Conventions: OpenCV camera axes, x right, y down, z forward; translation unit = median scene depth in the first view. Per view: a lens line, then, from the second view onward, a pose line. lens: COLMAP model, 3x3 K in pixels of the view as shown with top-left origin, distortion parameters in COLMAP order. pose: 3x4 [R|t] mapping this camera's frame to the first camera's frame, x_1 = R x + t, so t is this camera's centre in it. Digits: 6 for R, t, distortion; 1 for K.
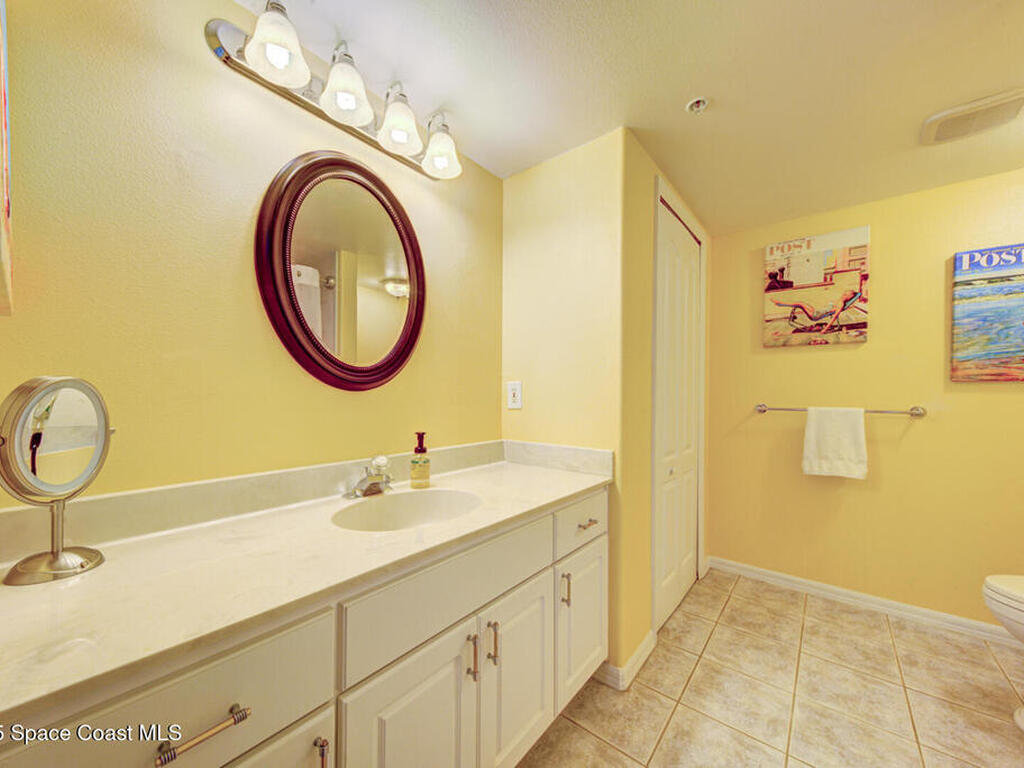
lens RADIAL K [[394.7, 0, 513.2], [0, 394.7, 388.1], [0, 0, 1]] dist [0.015446, -0.001749]
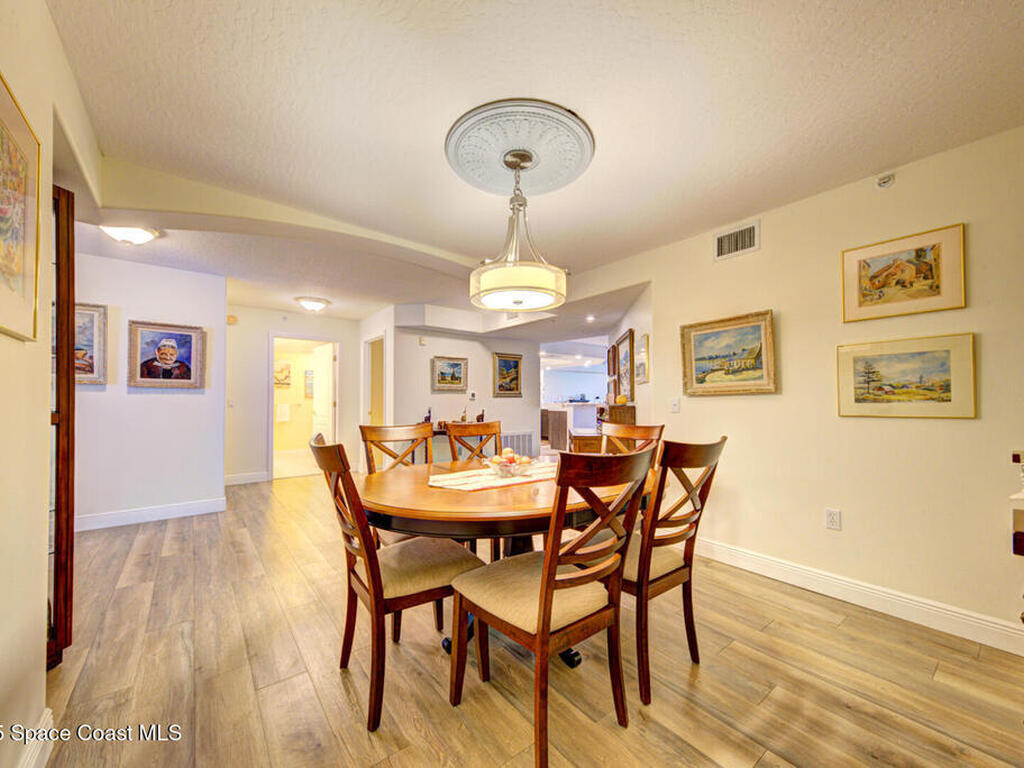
lens RADIAL K [[412.9, 0, 513.0], [0, 412.9, 389.1], [0, 0, 1]] dist [0.001036, 0.000019]
pose [[0.235869, 0.019853, 0.971582, -2.645730], [-0.001661, 0.999798, -0.020026, -0.024634], [-0.971784, 0.003110, 0.235854, -2.184674]]
